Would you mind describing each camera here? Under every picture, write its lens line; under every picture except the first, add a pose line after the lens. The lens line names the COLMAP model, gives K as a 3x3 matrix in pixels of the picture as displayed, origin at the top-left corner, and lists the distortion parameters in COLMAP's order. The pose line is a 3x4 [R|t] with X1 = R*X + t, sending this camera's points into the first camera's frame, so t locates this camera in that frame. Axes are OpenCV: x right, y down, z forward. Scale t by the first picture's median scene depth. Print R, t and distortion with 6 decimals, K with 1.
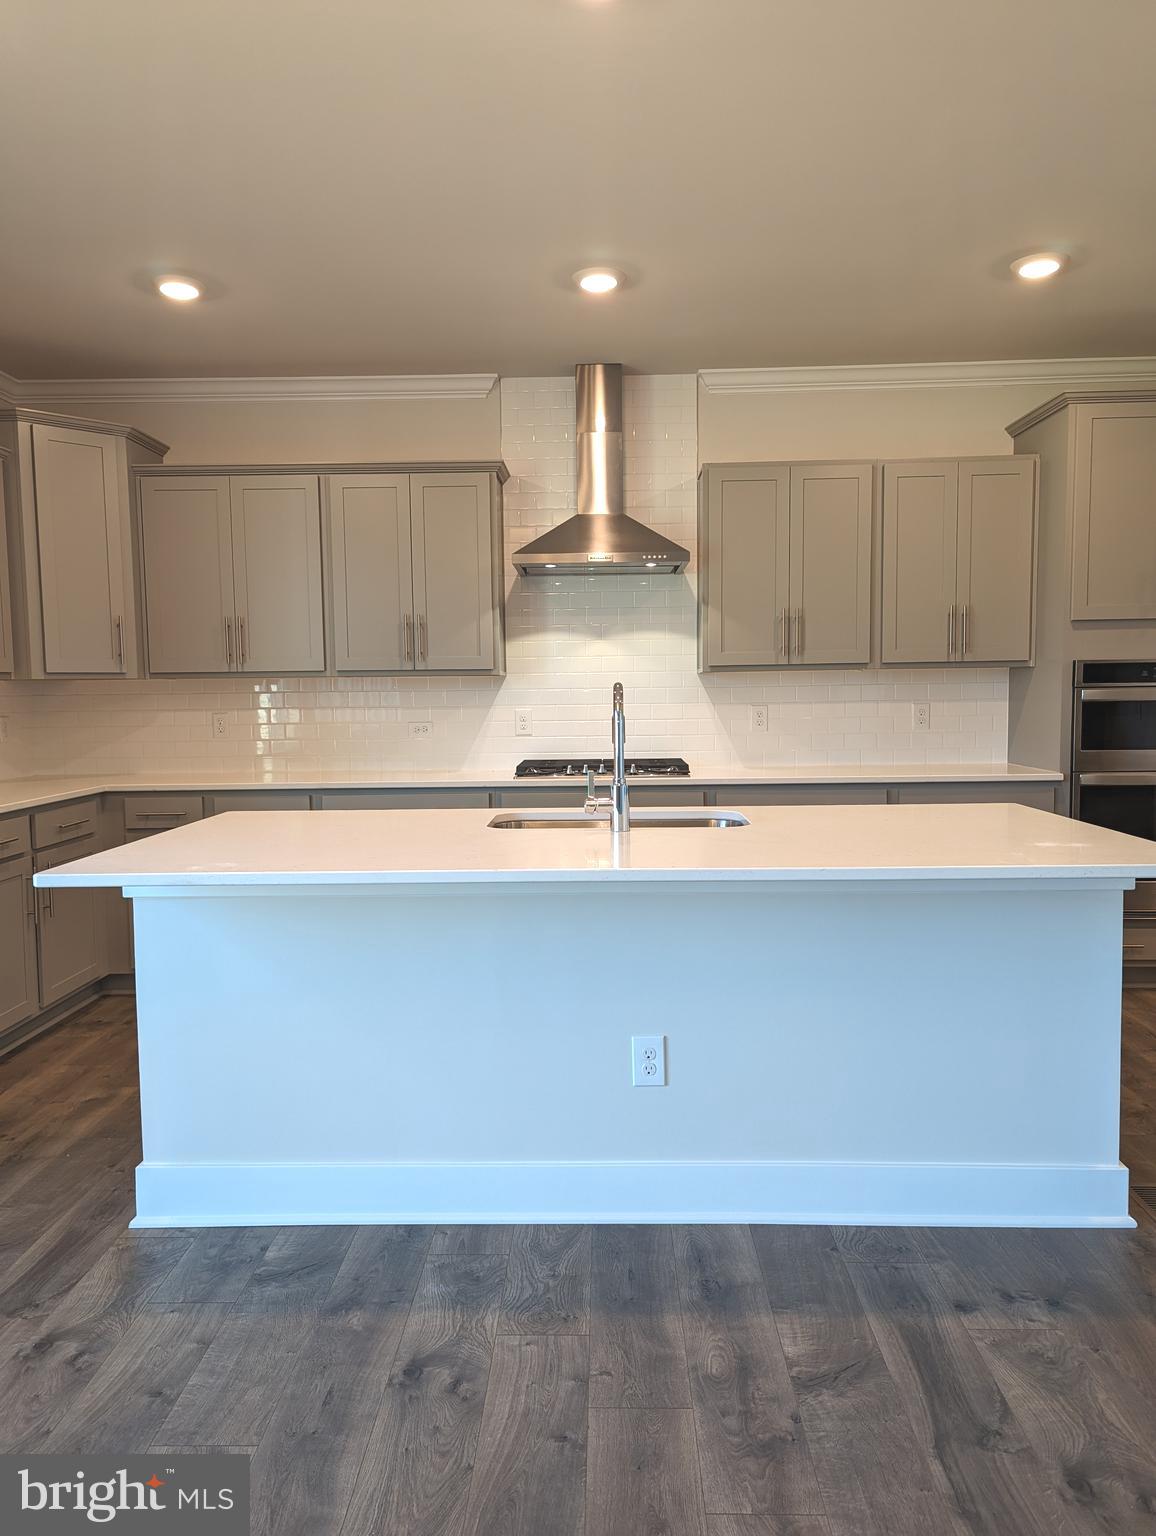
lens RADIAL K [[1089.7, 0, 589.0], [0, 1089.7, 765.1], [0, 0, 1]] dist [0.048137, -0.038047]
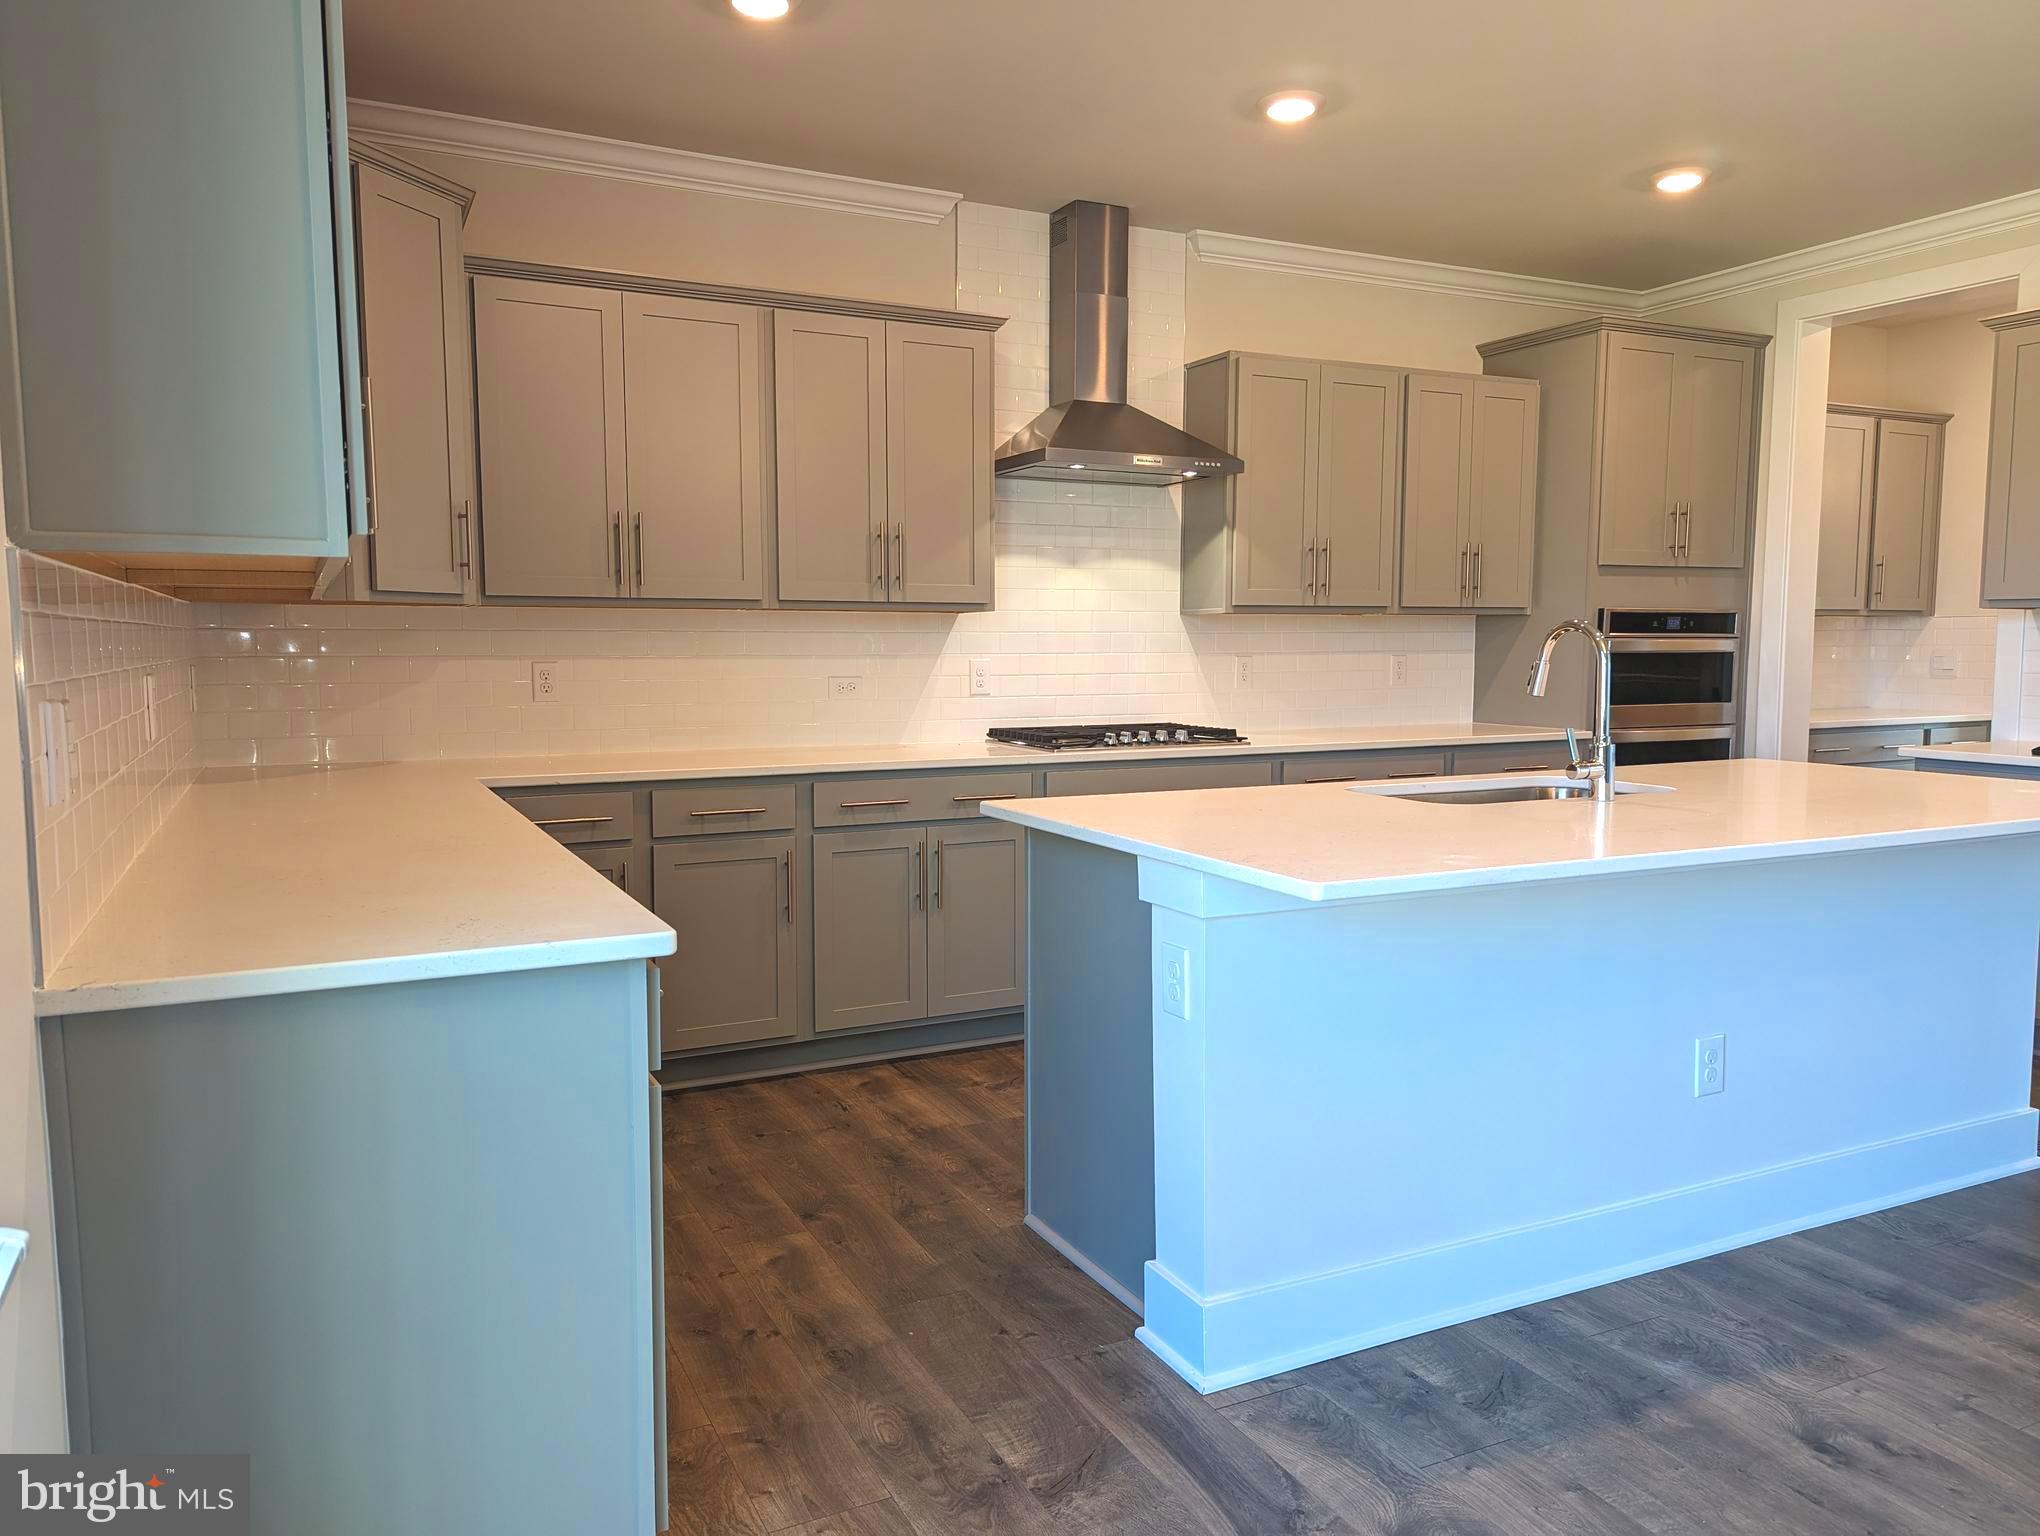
lens RADIAL K [[1440.3, 0, 1010.7], [0, 1440.3, 763.1], [0, 0, 1]] dist [0.041839, -0.032001]
pose [[0.883866, -0.027797, 0.466913, -0.559052], [0.021303, 0.999589, 0.019184, 0.000611], [-0.467255, -0.007010, 0.884095, 0.149285]]
